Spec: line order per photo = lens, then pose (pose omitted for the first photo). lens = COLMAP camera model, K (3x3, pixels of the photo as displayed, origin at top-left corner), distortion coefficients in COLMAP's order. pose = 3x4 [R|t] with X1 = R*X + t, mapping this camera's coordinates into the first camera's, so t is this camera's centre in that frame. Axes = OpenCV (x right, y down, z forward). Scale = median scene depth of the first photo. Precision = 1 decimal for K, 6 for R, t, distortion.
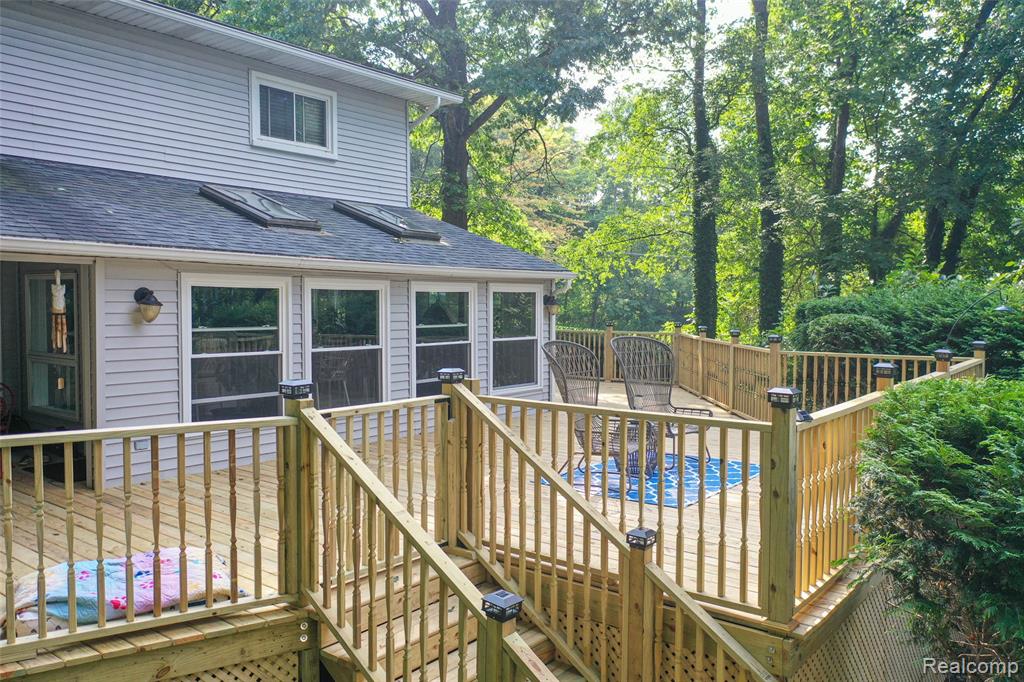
lens RADIAL K [[802.5, 0, 510.8], [0, 802.5, 346.9], [0, 0, 1]] dist [0.000876, -0.012025]
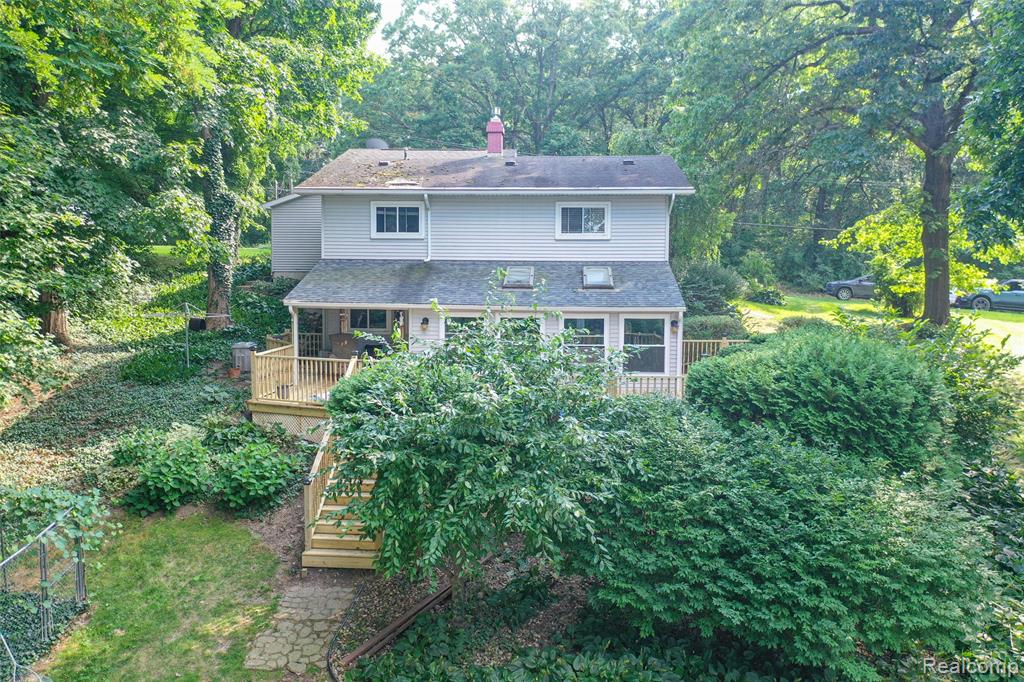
lens RADIAL K [[813.4, 0, 509.4], [0, 813.4, 343.5], [0, 0, 1]] dist [0.006717, 0.004940]
pose [[0.570832, 0.066437, -0.818375, 1.735276], [-0.049316, 0.997696, 0.046596, -0.111688], [0.819585, 0.013760, 0.572793, -0.331201]]
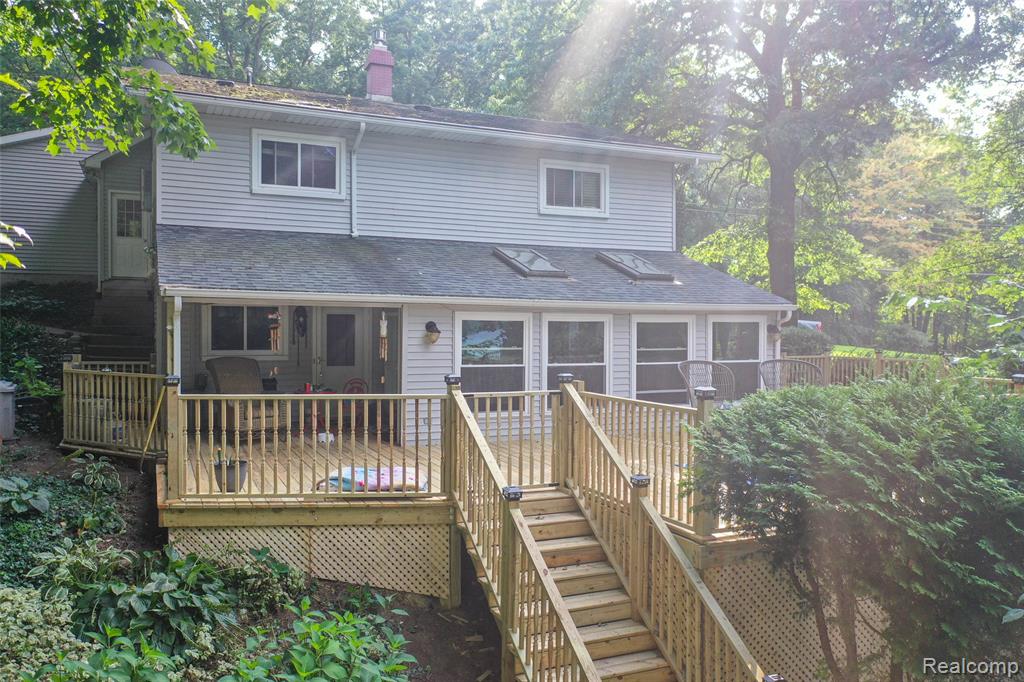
lens RADIAL K [[802.5, 0, 510.8], [0, 802.5, 346.9], [0, 0, 1]] dist [0.000876, -0.012025]
pose [[0.886957, 0.011839, -0.461701, 0.351331], [-0.026762, 0.999309, -0.025786, 0.011047], [0.461077, 0.035227, 0.886661, -0.282335]]
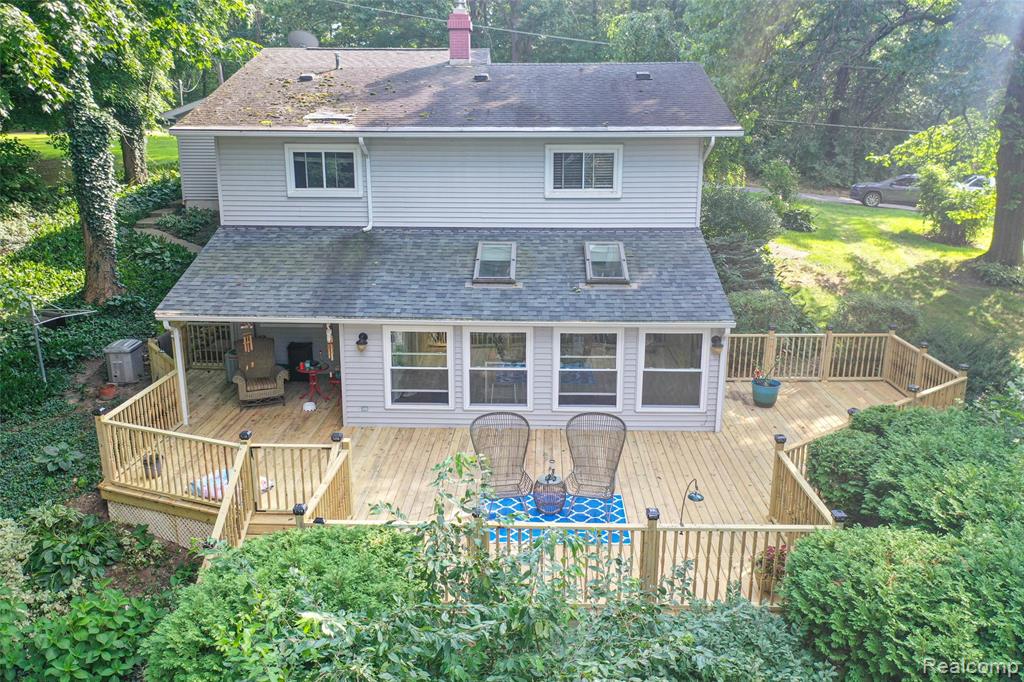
lens RADIAL K [[816.7, 0, 507.4], [0, 816.7, 346.7], [0, 0, 1]] dist [0.003069, 0.008065]
pose [[0.594650, 0.202666, -0.778021, 1.119545], [-0.042359, 0.974261, 0.221409, -0.424498], [0.802868, -0.098704, 0.587929, 0.086113]]
